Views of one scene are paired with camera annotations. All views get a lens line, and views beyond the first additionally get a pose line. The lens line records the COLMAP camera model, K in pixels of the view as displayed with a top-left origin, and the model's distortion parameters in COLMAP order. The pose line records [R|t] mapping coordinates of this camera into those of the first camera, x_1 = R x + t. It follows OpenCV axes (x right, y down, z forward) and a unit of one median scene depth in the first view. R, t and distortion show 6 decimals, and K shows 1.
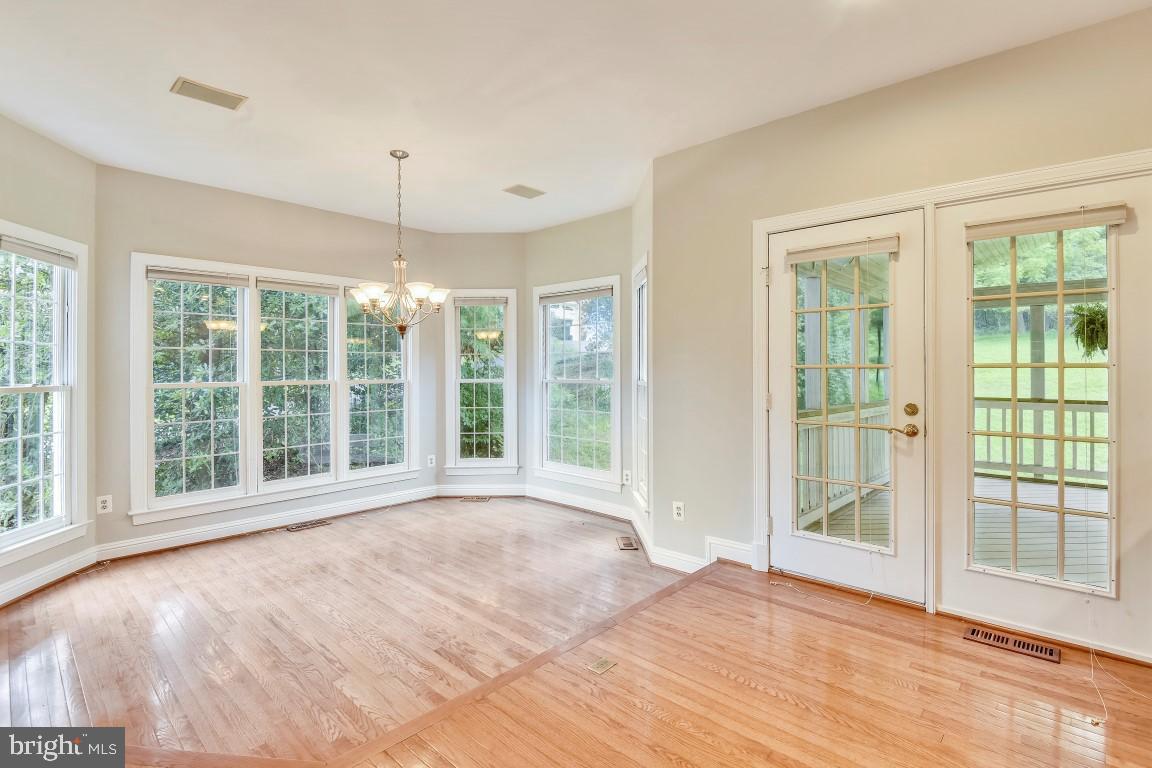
lens RADIAL K [[544.1, 0, 571.7], [0, 544.1, 366.3], [0, 0, 1]] dist [-0.016250, -0.003407]
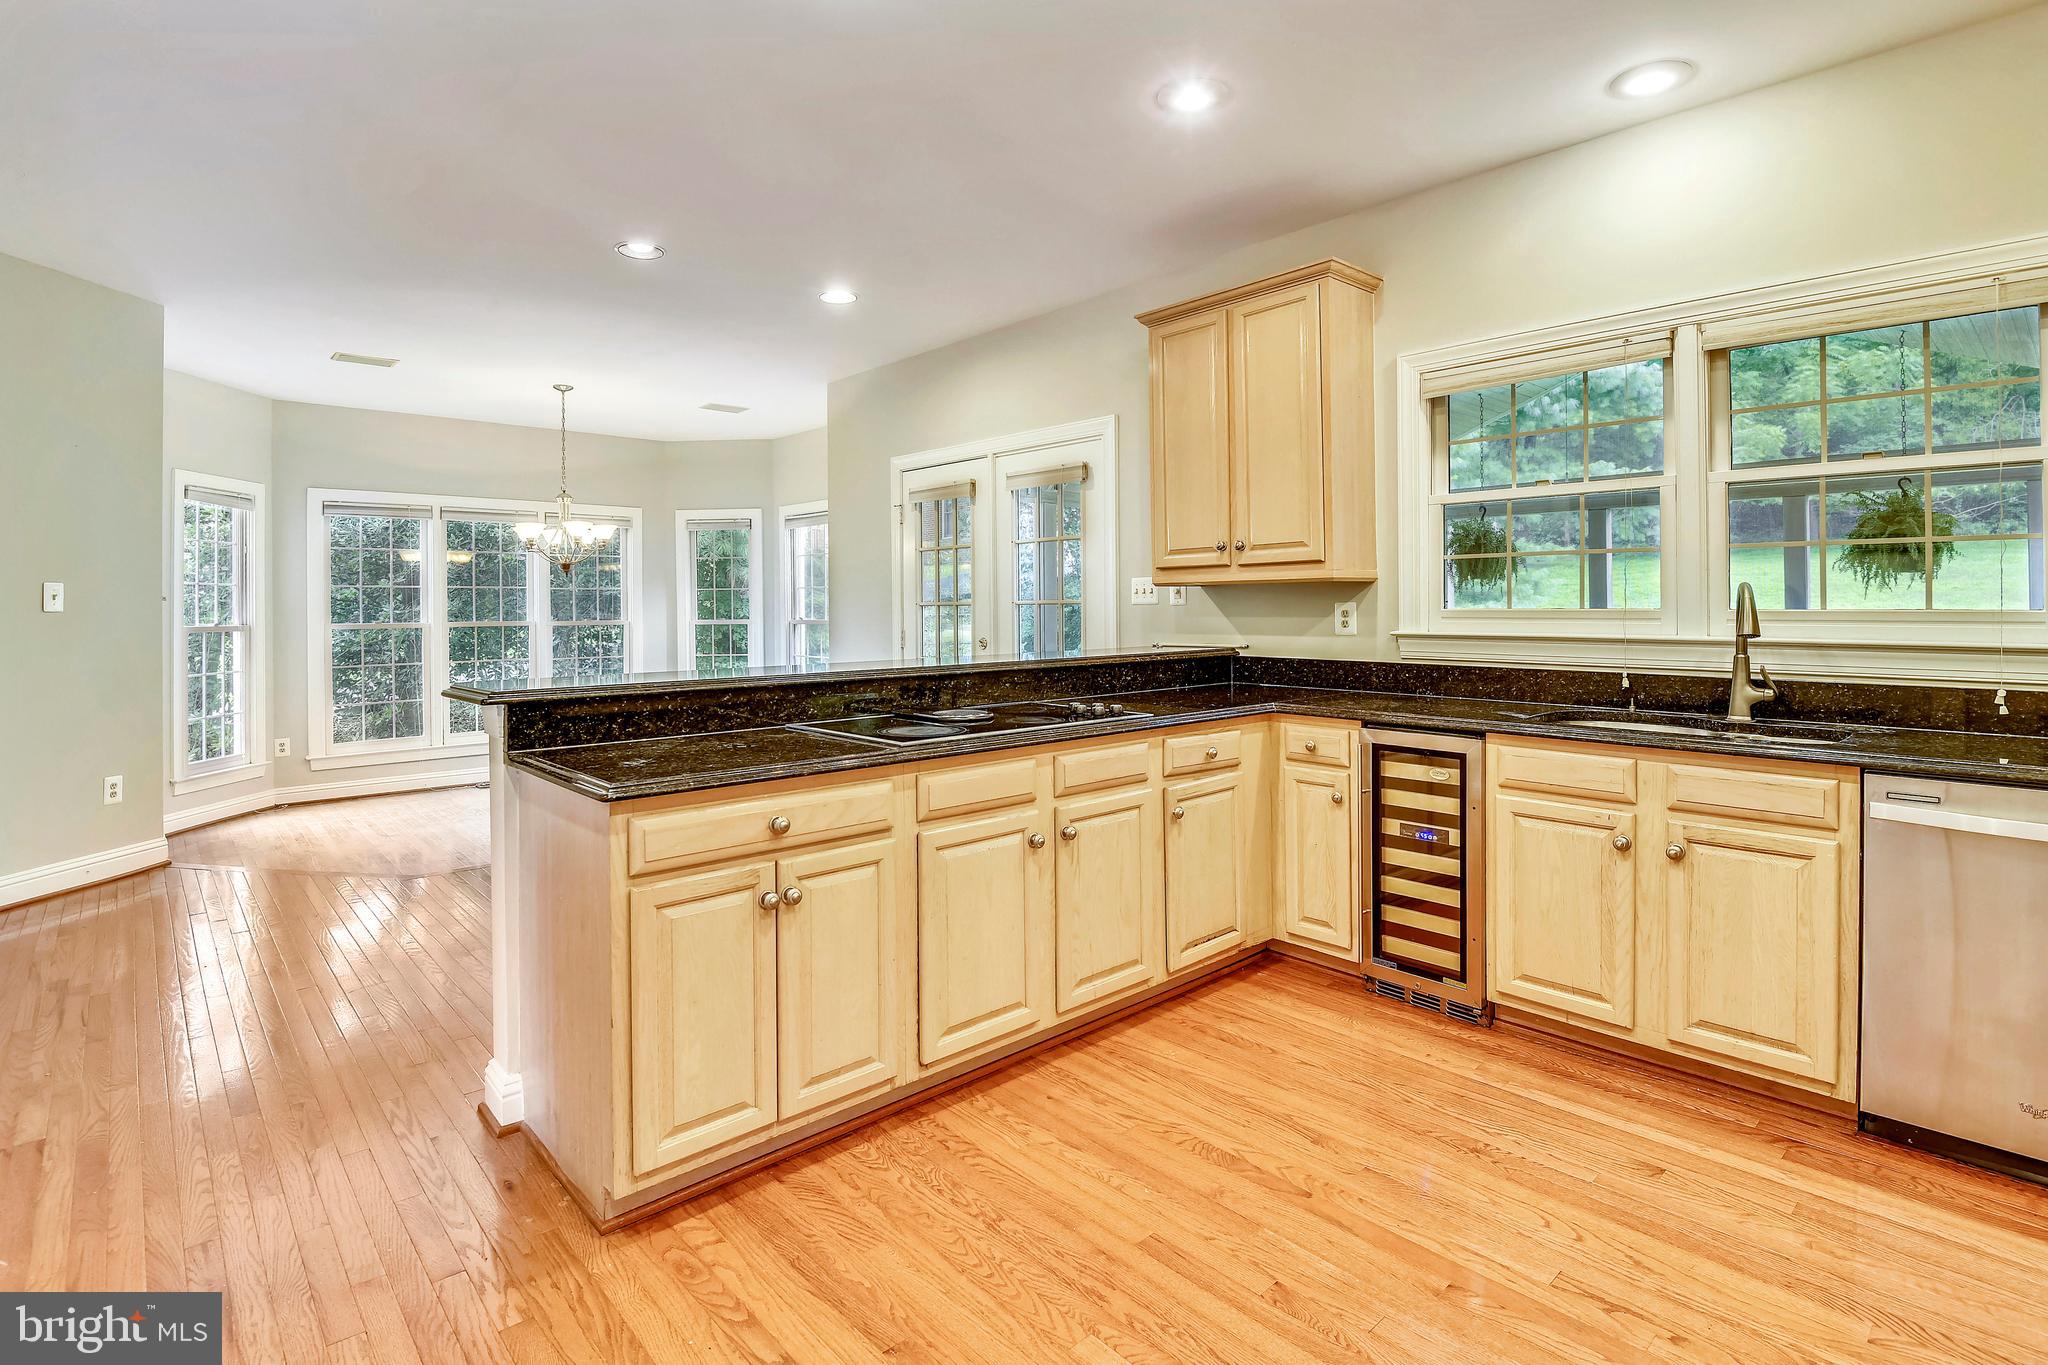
lens RADIAL K [[967.2, 0, 1007.4], [0, 967.2, 605.5], [0, 0, 1]] dist [-0.016250, -0.003407]
pose [[0.996732, -0.003579, -0.080702, 0.571176], [0.003806, 0.999989, 0.002669, -0.001014], [0.080692, -0.002968, 0.996735, -0.614570]]
